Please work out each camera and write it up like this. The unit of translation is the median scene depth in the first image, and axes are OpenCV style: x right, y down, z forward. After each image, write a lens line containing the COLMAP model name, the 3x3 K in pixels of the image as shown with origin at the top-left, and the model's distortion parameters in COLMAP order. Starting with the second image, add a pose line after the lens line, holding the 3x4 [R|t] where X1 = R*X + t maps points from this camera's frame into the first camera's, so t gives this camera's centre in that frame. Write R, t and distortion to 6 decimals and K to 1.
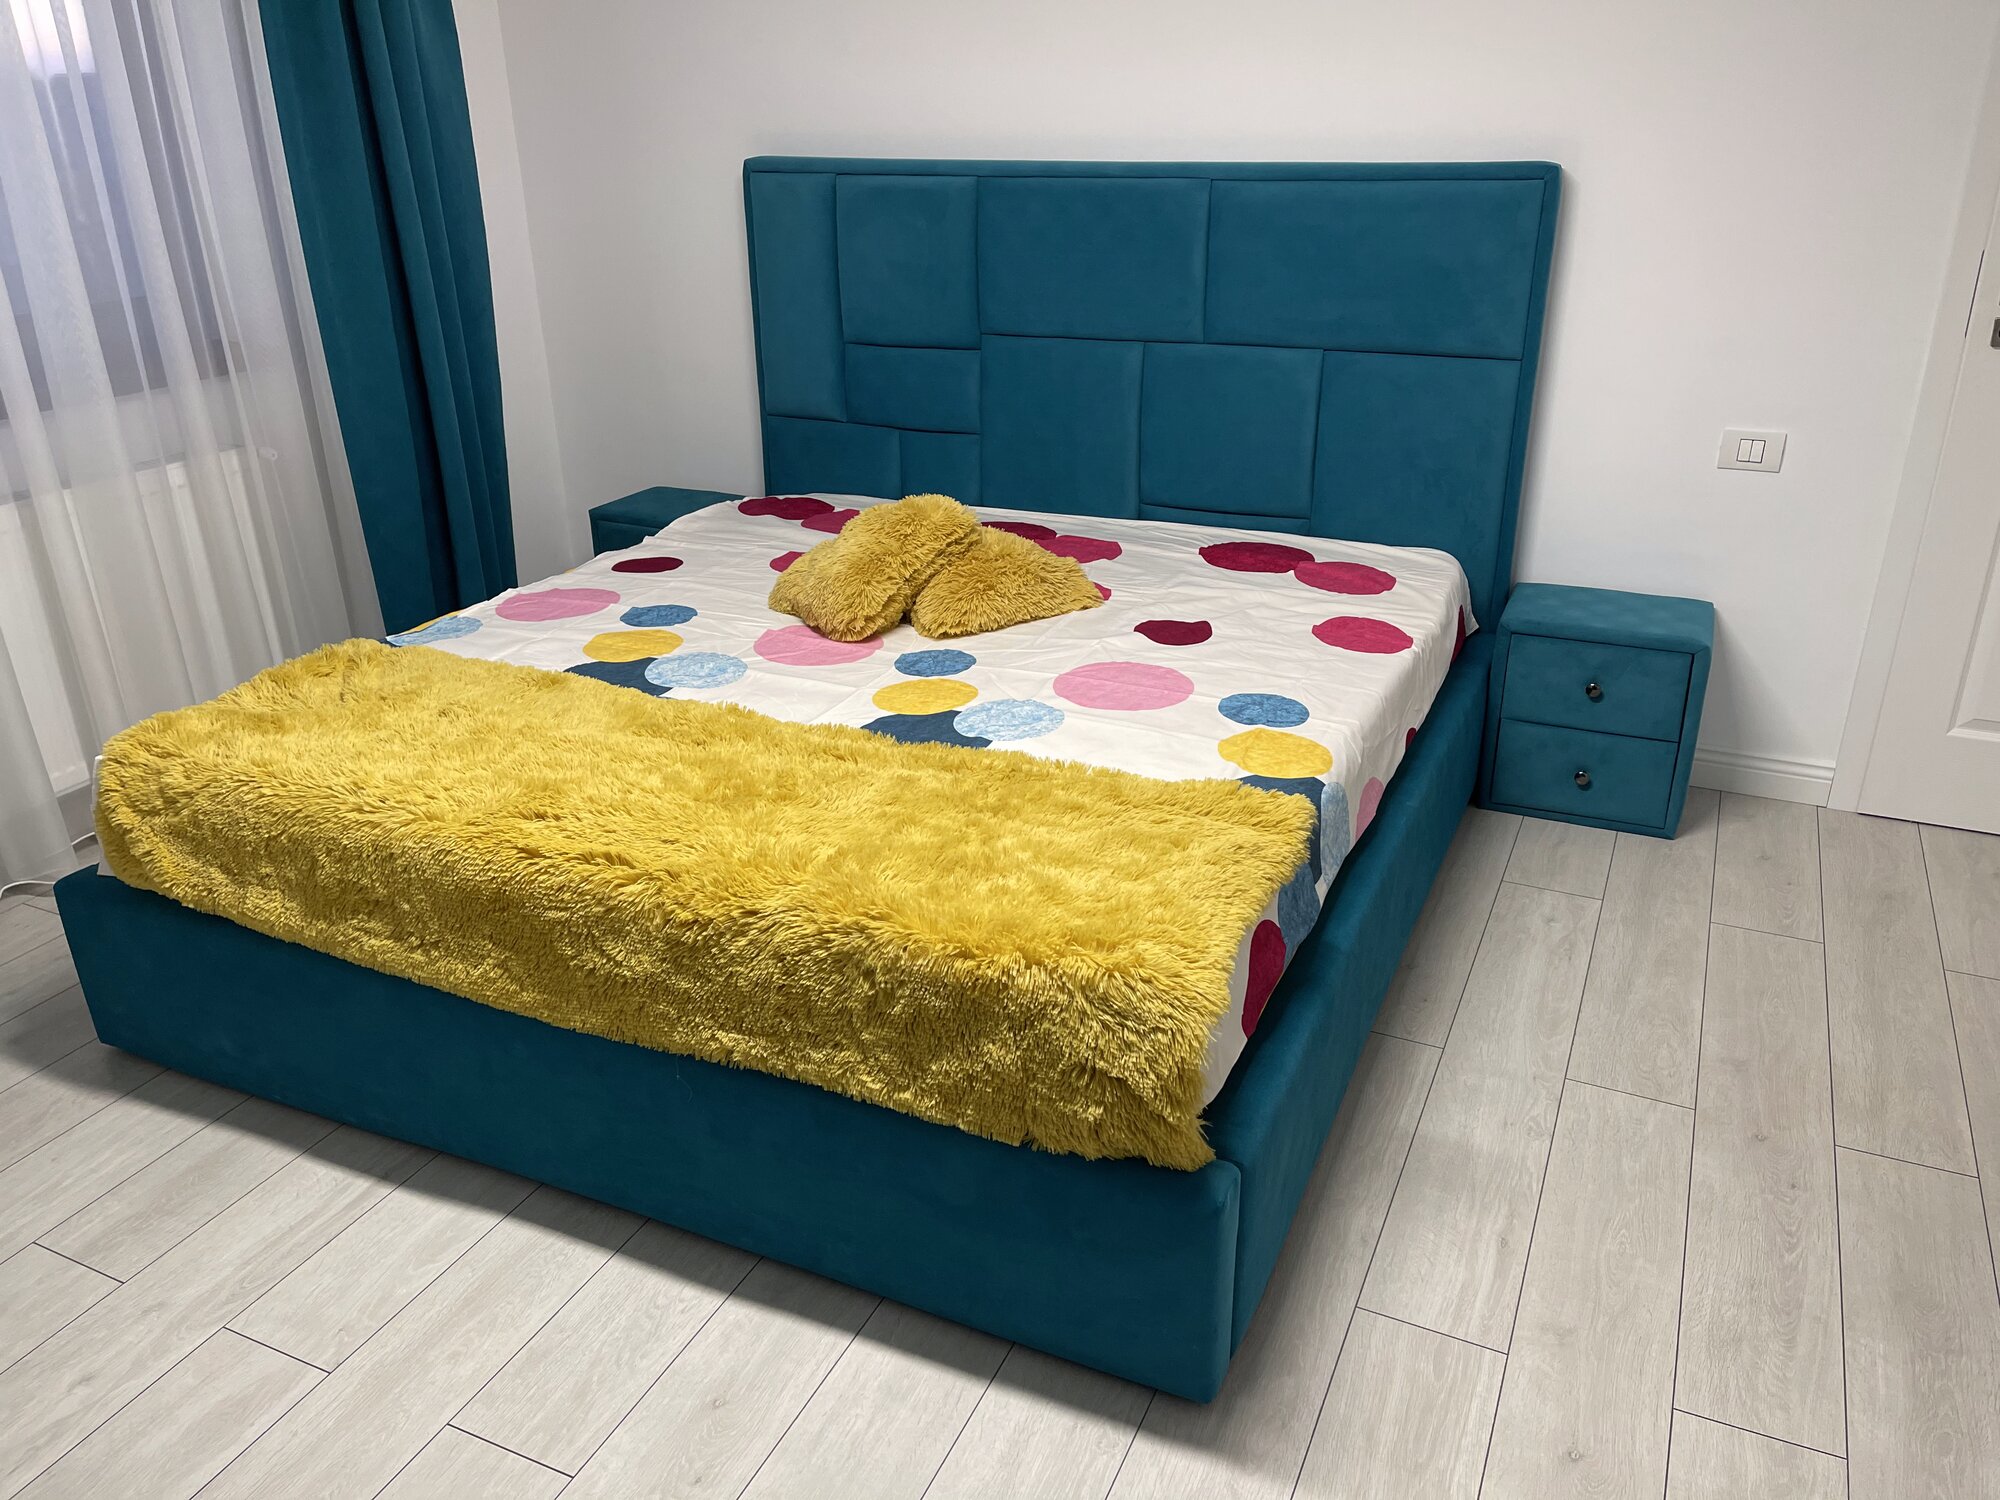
lens RADIAL K [[1521.4, 0, 1000.0], [0, 1521.4, 750.0], [0, 0, 1]] dist [0.097817, -0.133255]
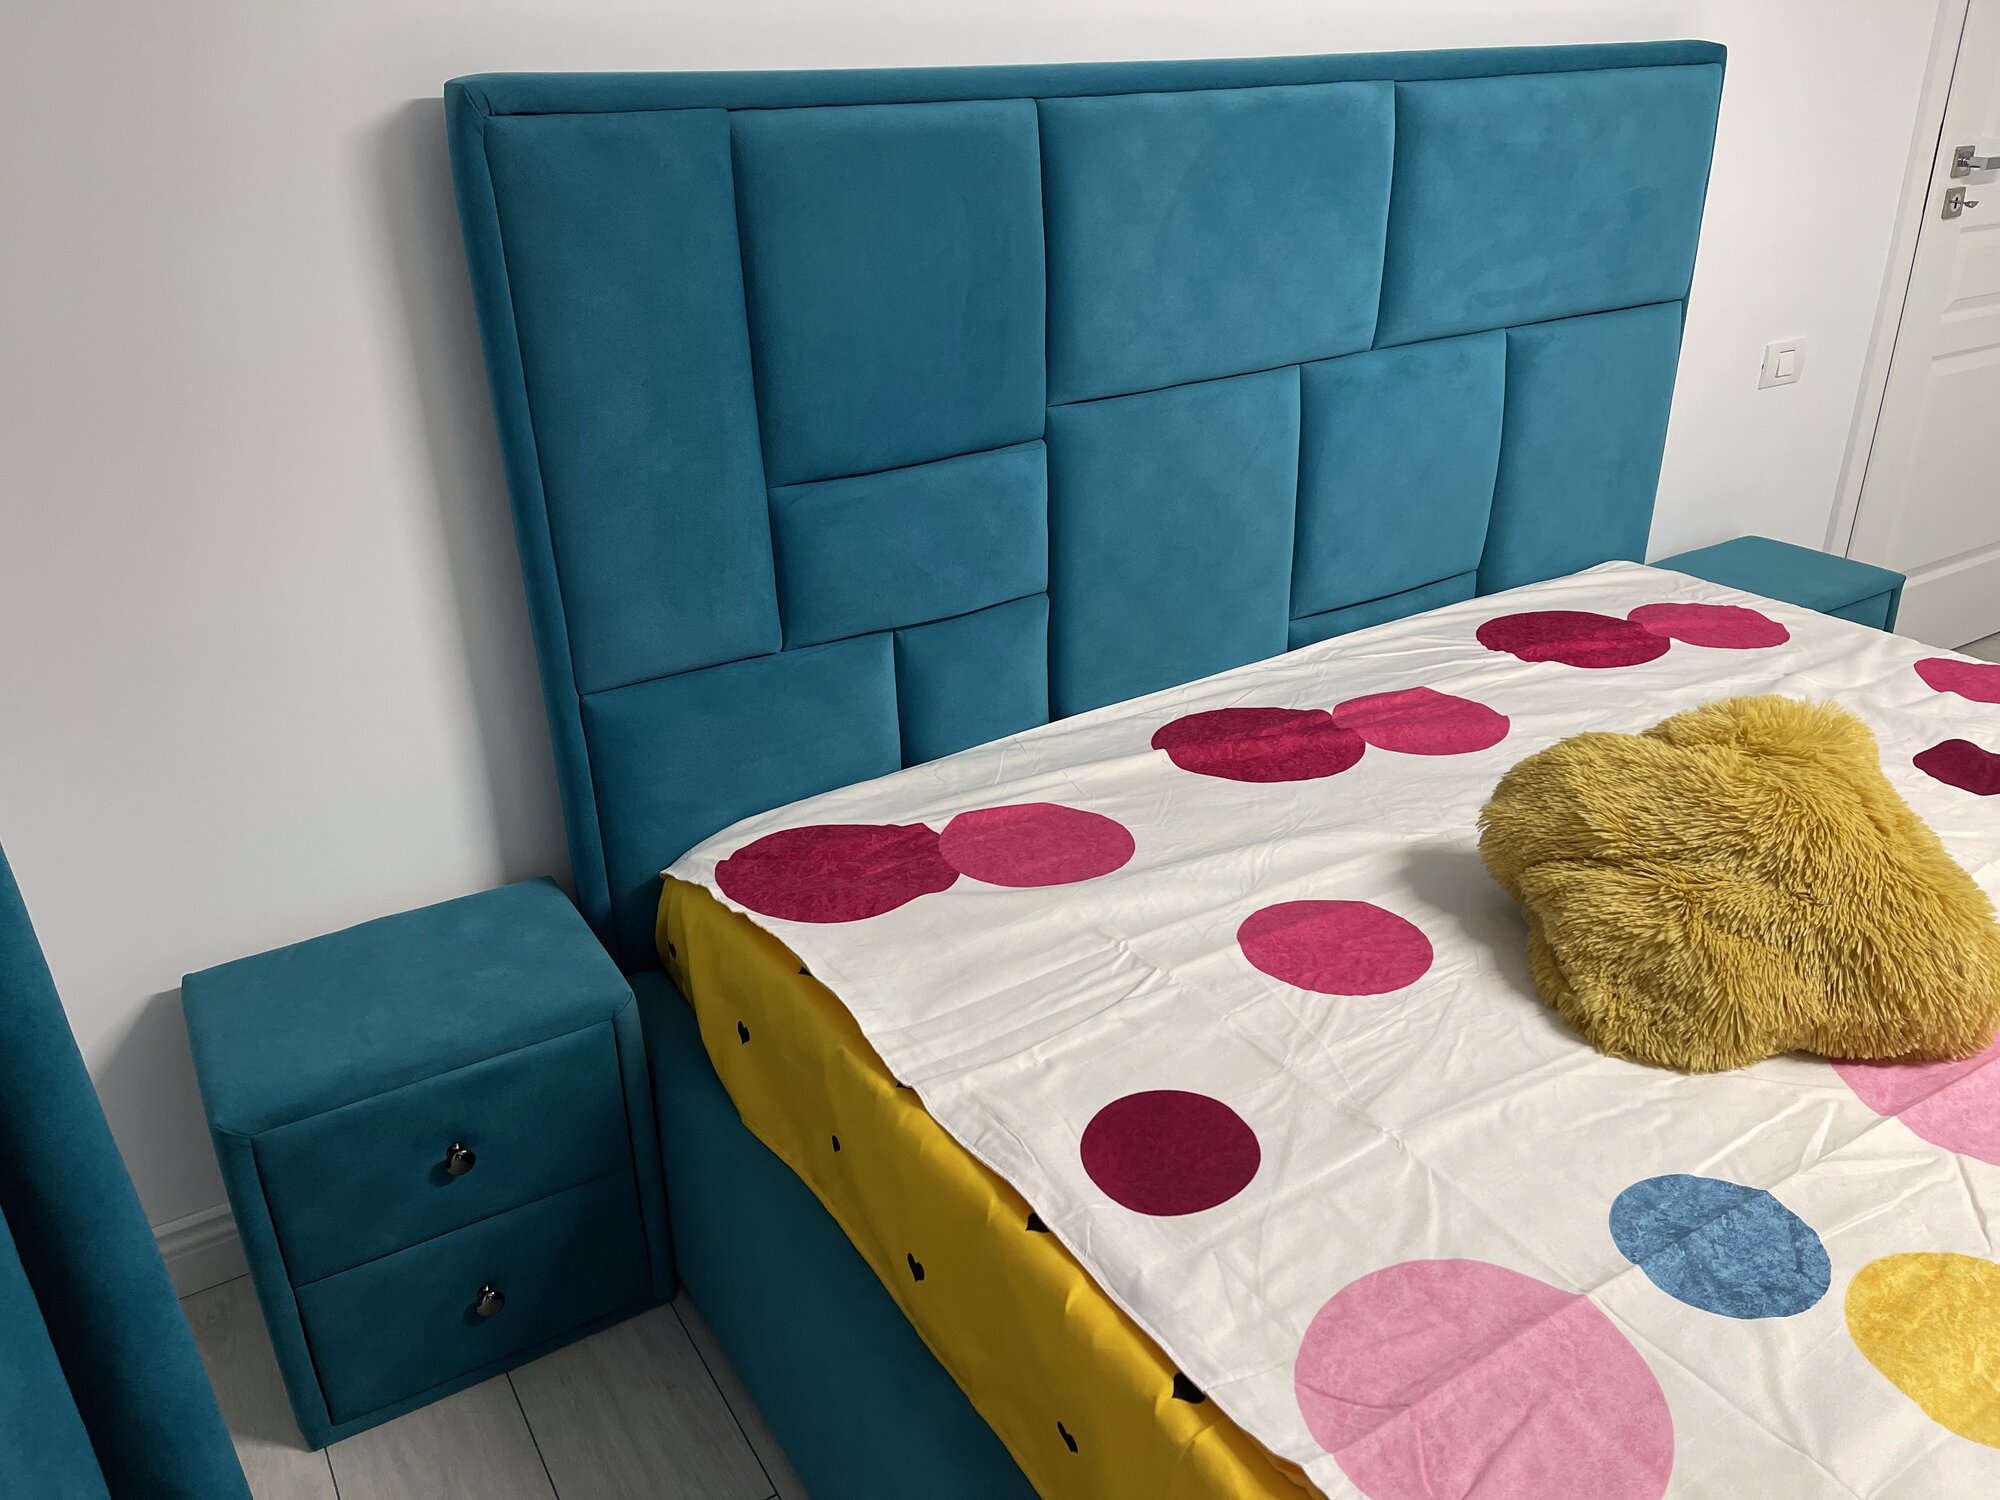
lens RADIAL K [[1513.0, 0, 1008.8], [0, 1513.0, 746.8], [0, 0, 1]] dist [0.091701, -0.125991]
pose [[0.544902, -0.351651, 0.761199, -0.738052], [0.343967, 0.921655, 0.179550, -0.429842], [-0.764702, 0.163990, 0.623168, 1.161171]]
